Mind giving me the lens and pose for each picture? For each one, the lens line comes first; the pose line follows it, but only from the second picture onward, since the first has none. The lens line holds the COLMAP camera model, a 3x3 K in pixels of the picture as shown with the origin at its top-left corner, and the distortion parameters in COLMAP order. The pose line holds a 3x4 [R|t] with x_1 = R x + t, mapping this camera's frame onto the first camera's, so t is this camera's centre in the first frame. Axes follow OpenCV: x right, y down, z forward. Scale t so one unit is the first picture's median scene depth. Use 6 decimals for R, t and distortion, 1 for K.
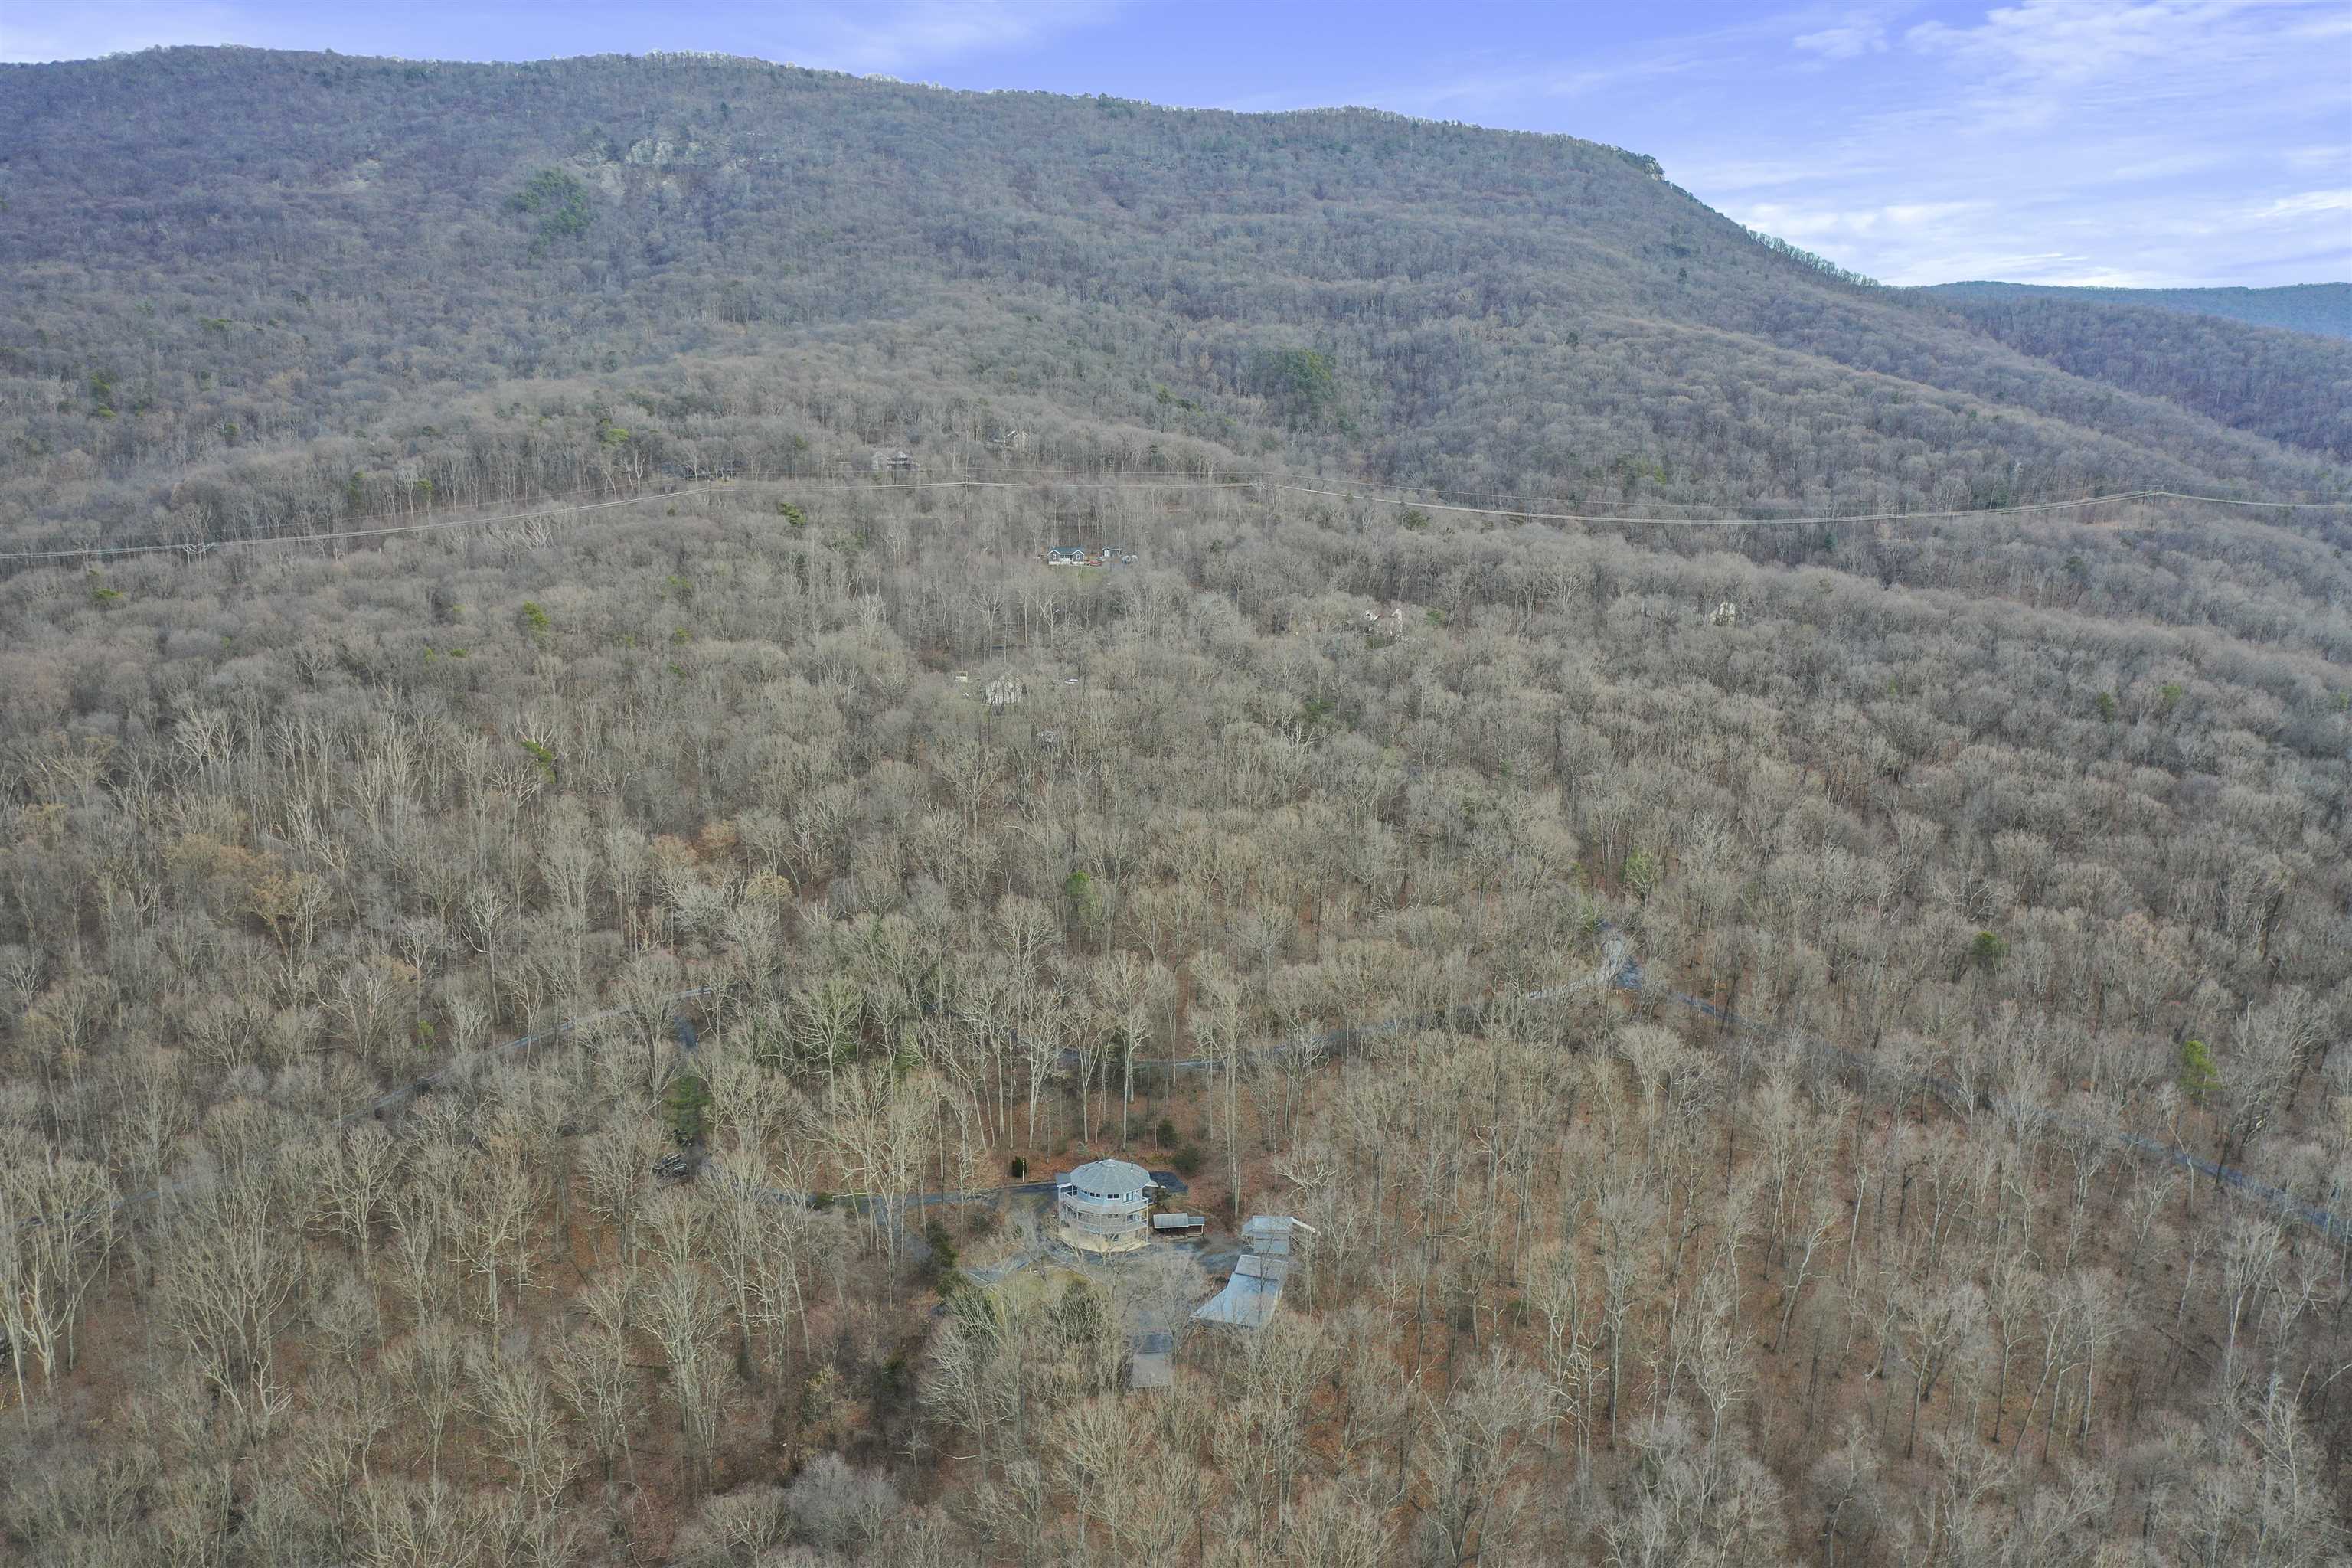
lens RADIAL K [[1846.9, 0, 1165.2], [0, 1846.9, 778.3], [0, 0, 1]] dist [-0.007552, -0.000951]
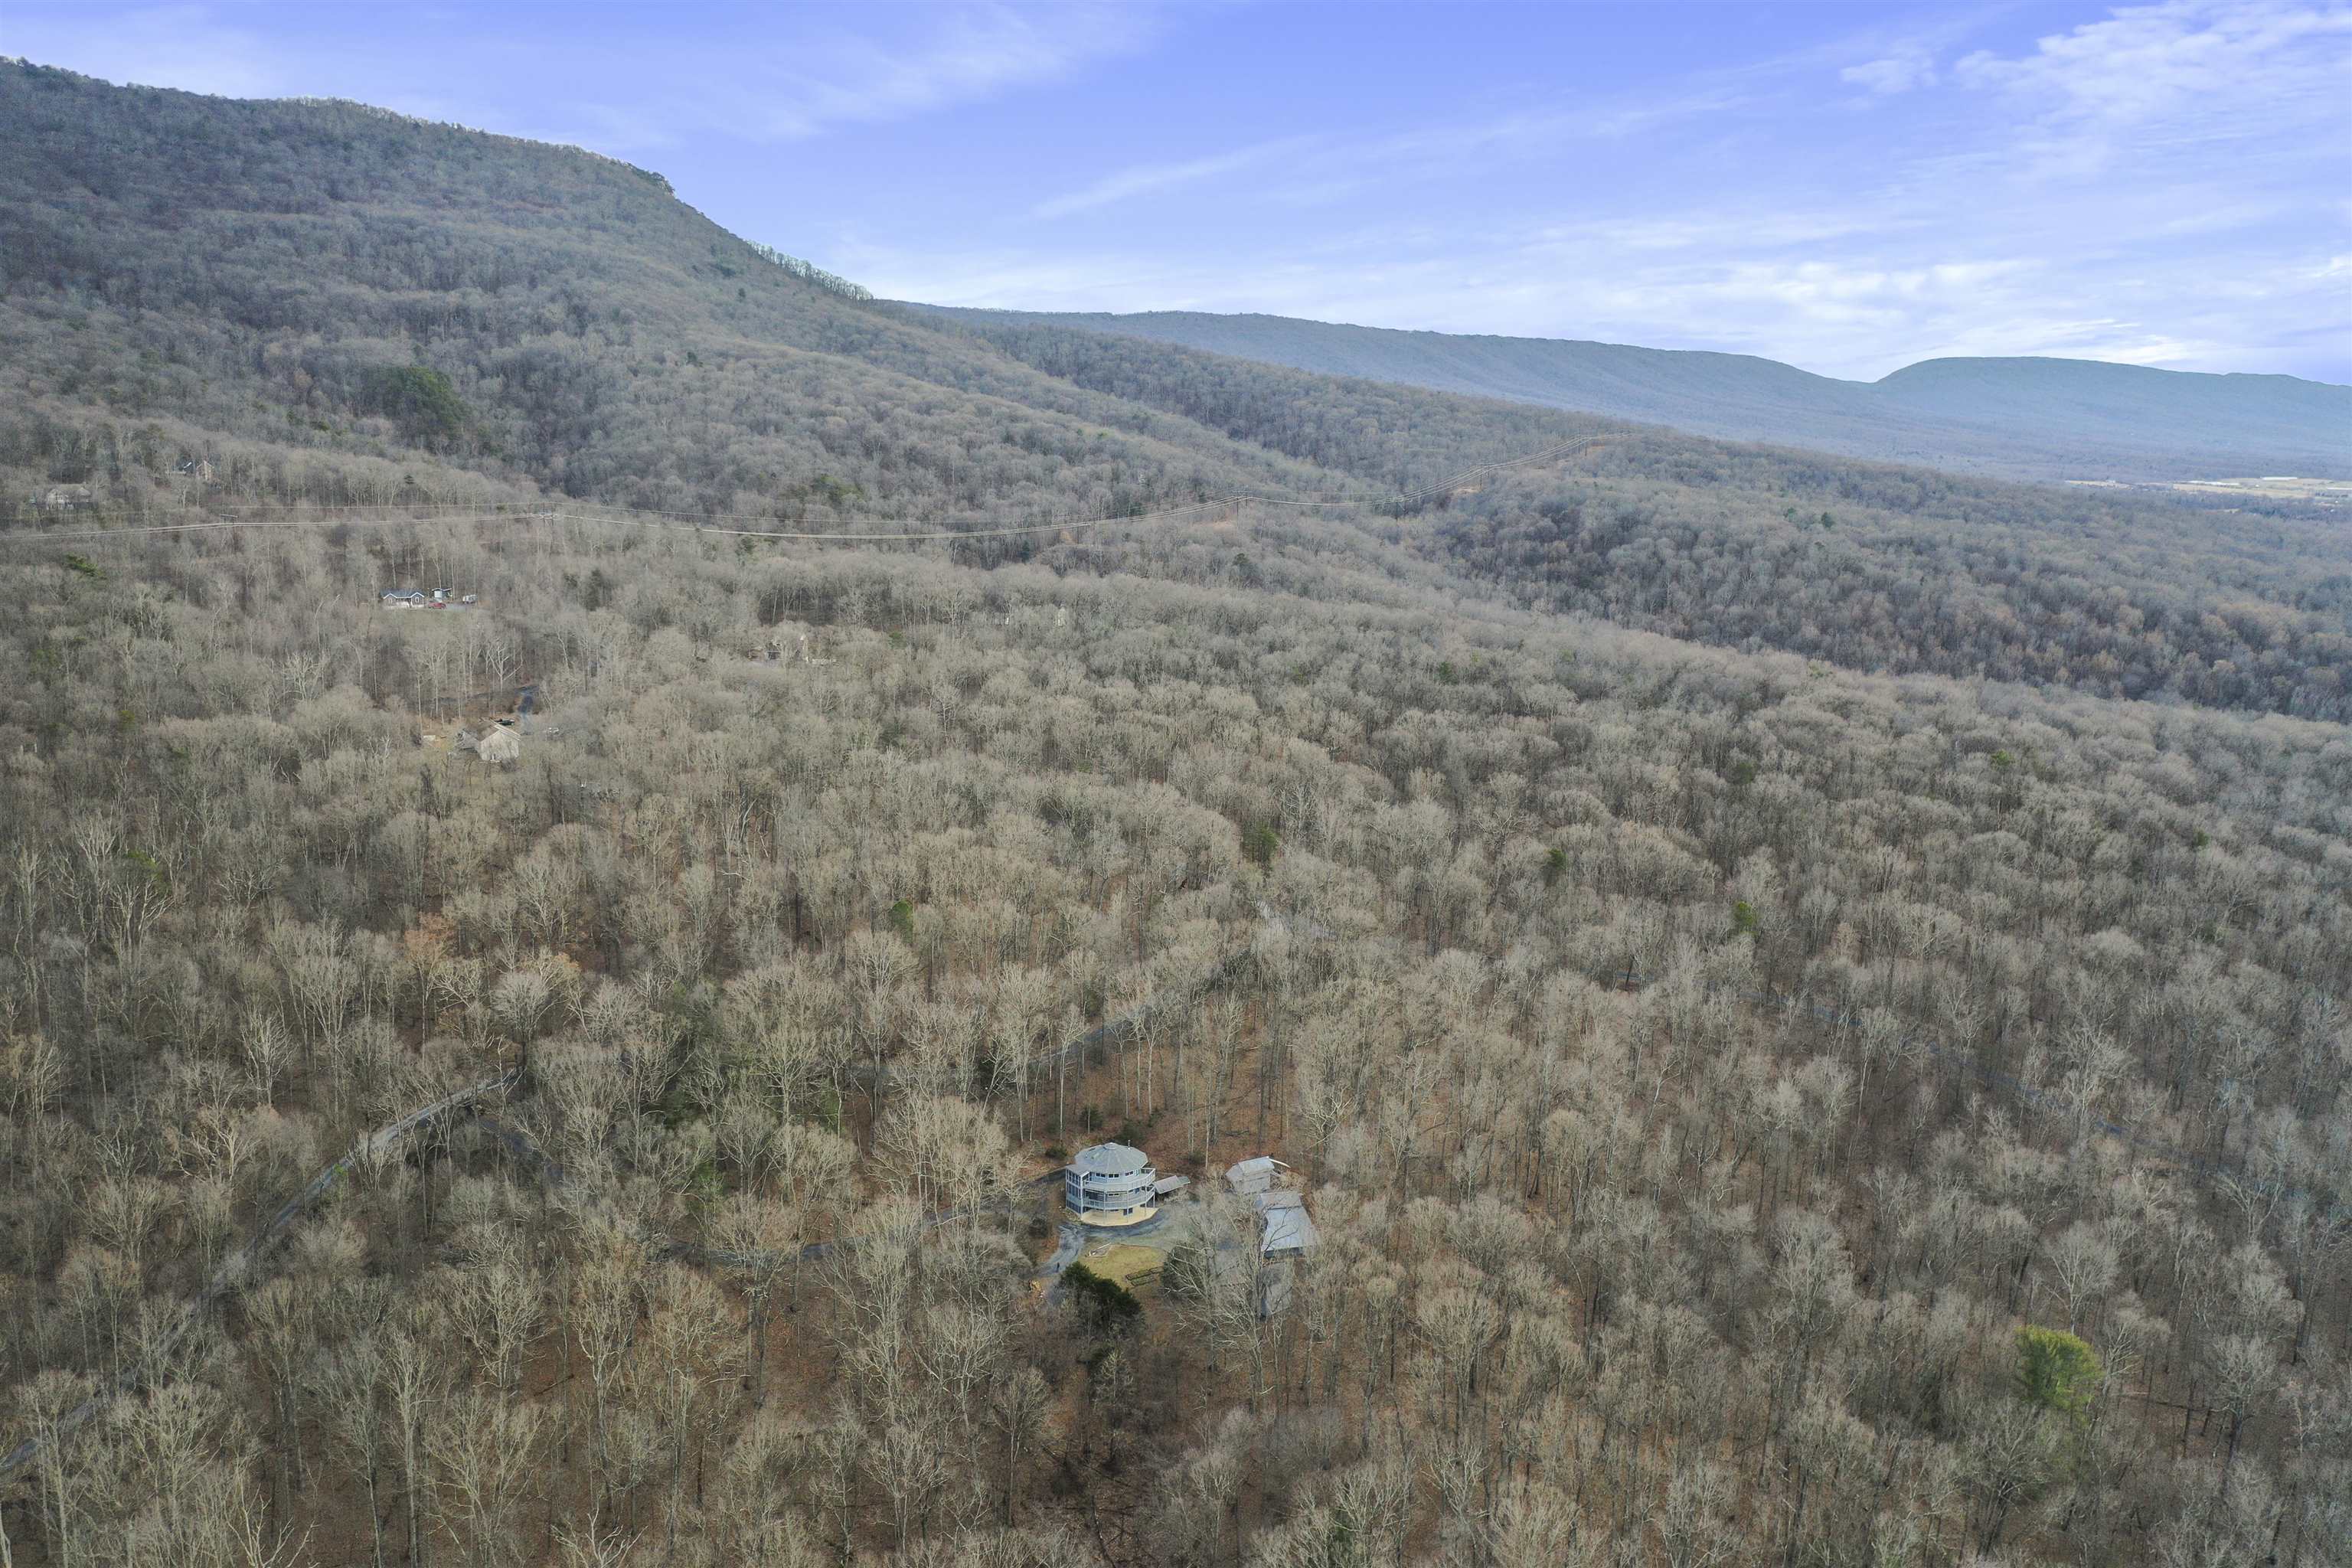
lens RADIAL K [[1846.9, 0, 1165.2], [0, 1846.9, 778.3], [0, 0, 1]] dist [-0.007552, -0.000951]
pose [[0.841661, -0.104892, 0.529721, -0.121614], [0.106820, 0.993909, 0.027084, -0.007892], [-0.529335, 0.033789, 0.847740, 0.007606]]
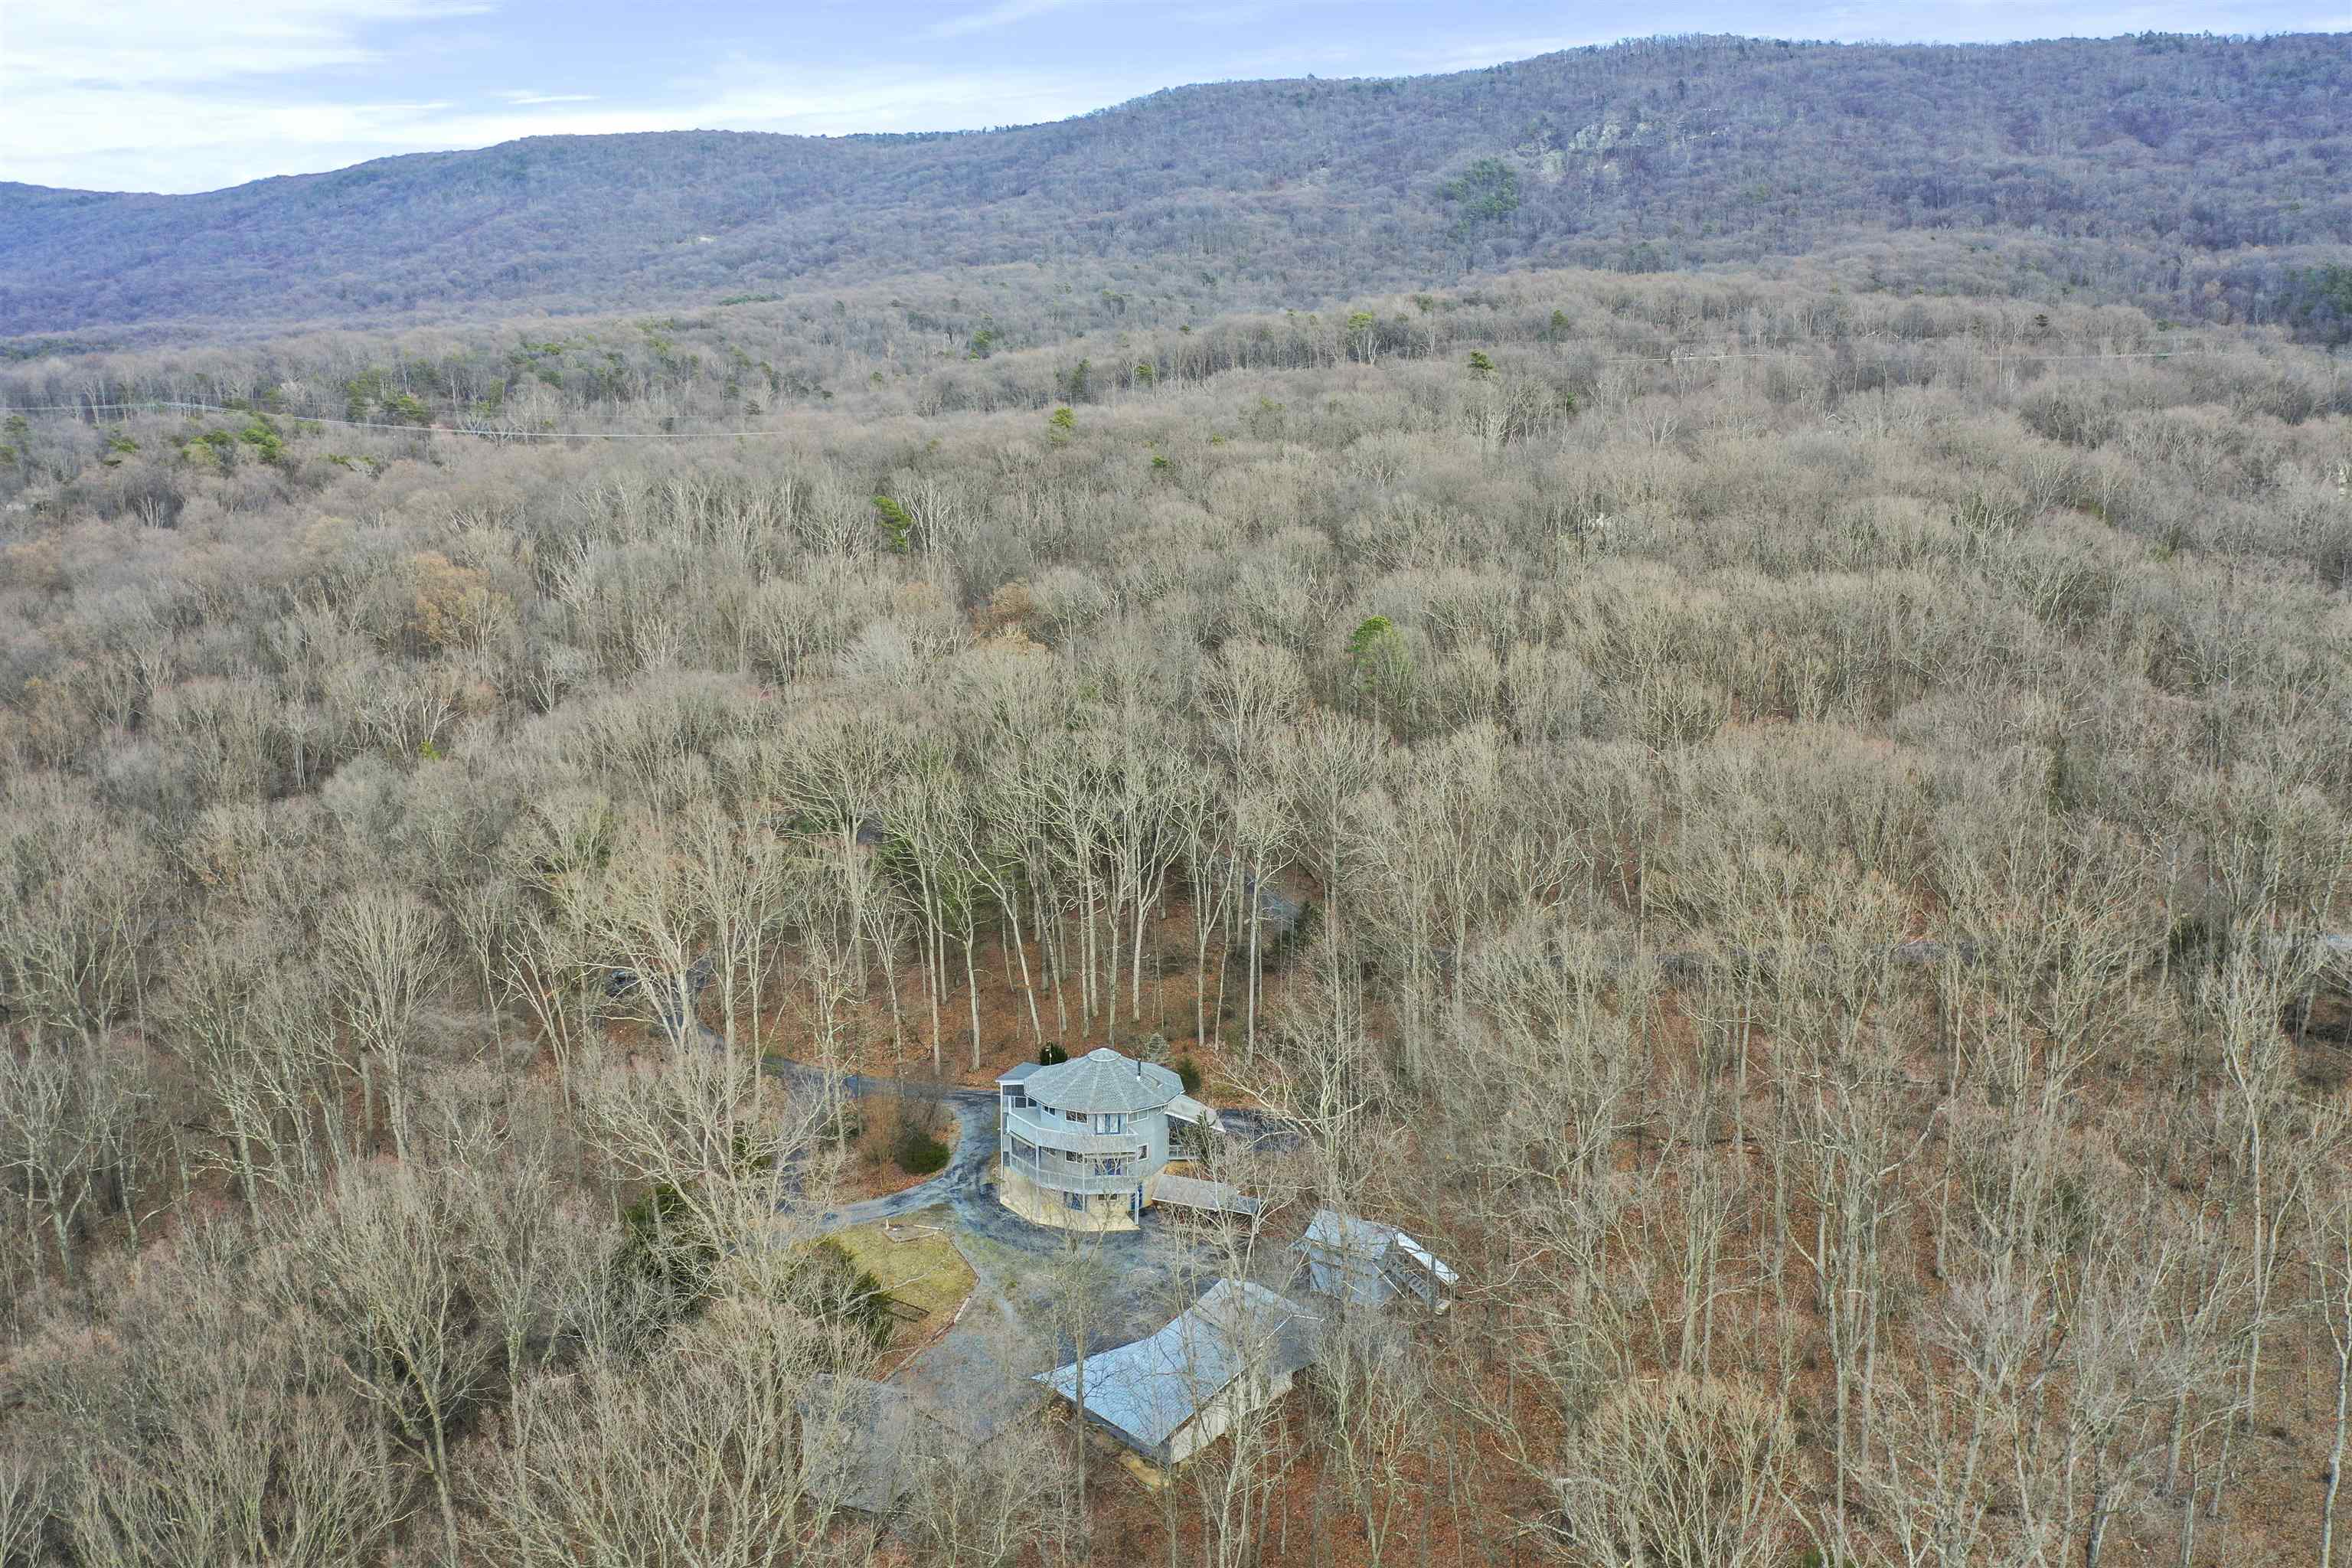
lens RADIAL K [[1846.9, 0, 1165.2], [0, 1846.9, 778.3], [0, 0, 1]] dist [-0.007552, -0.000951]
pose [[0.859371, 0.077242, -0.505486, 0.049793], [-0.096186, 0.995298, -0.011436, 0.029560], [0.502225, 0.058449, 0.862759, 0.122802]]
